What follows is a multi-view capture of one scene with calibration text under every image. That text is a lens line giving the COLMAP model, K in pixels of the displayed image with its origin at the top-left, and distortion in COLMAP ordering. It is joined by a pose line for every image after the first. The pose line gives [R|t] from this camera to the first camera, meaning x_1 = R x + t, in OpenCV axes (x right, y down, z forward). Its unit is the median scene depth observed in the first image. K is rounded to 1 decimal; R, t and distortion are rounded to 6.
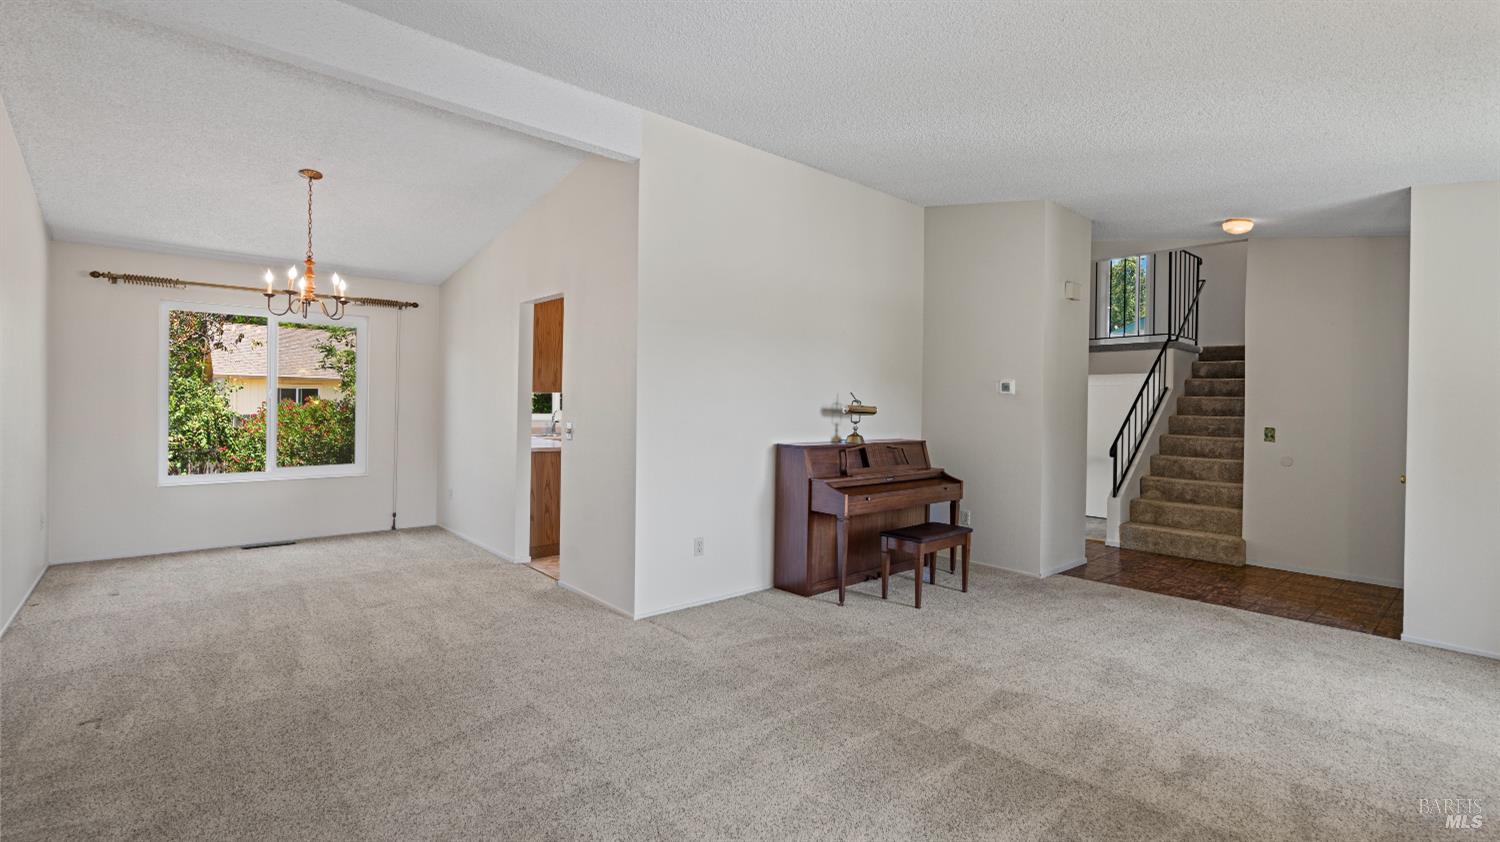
lens RADIAL K [[676.8, 0, 750.3], [0, 676.8, 404.1], [0, 0, 1]] dist [-0.002498, 0.001479]
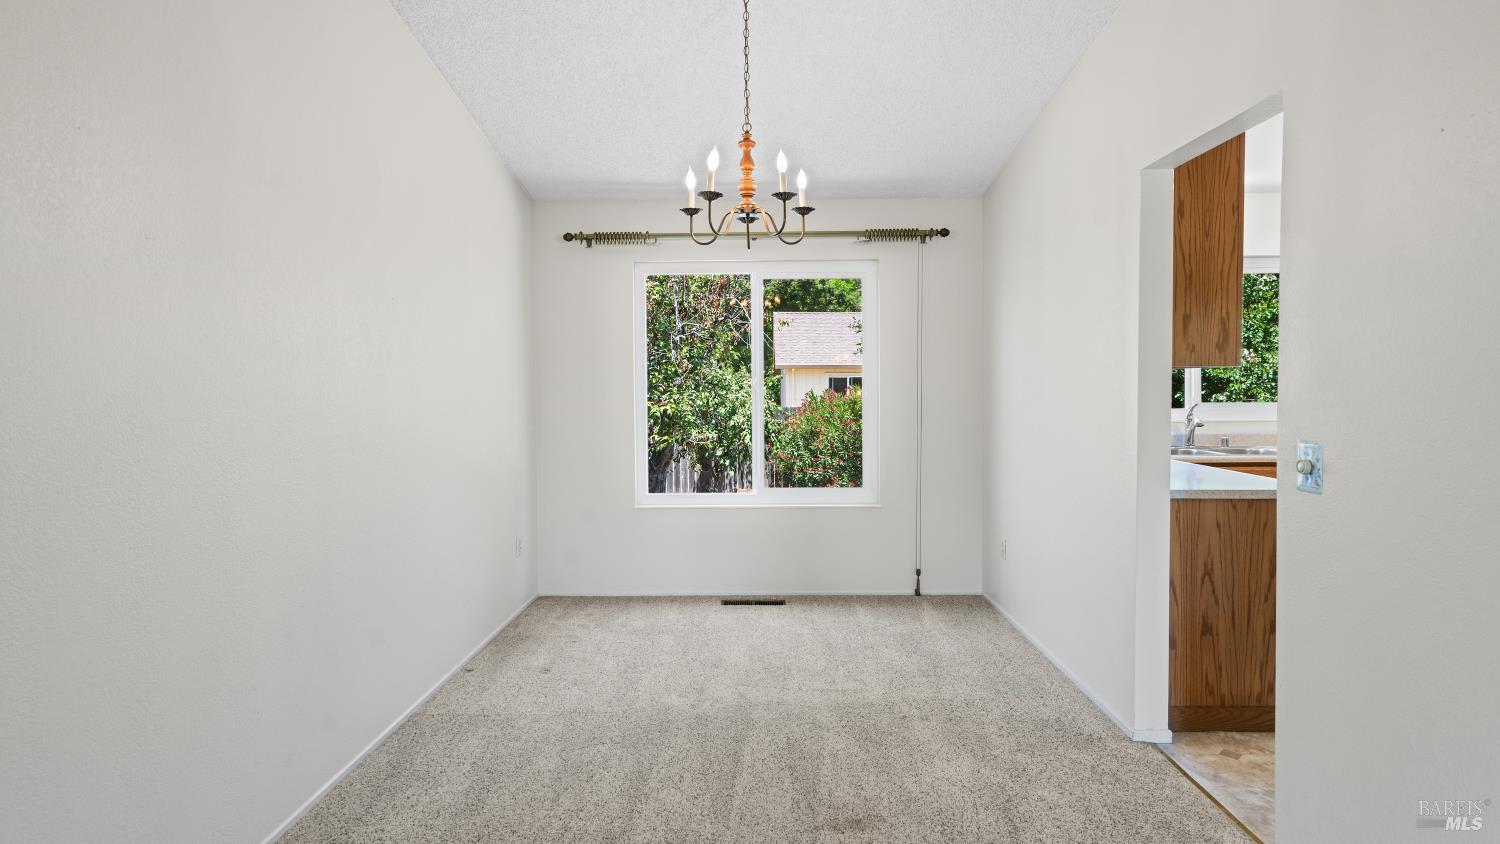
lens RADIAL K [[783.2, 0, 750.6], [0, 783.2, 403.1], [0, 0, 1]] dist [0.002305, 0.000992]
pose [[0.737827, -0.004303, -0.674976, -0.172121], [0.014475, 0.999851, 0.009449, -0.002408], [0.674835, -0.016742, 0.737779, 0.415493]]
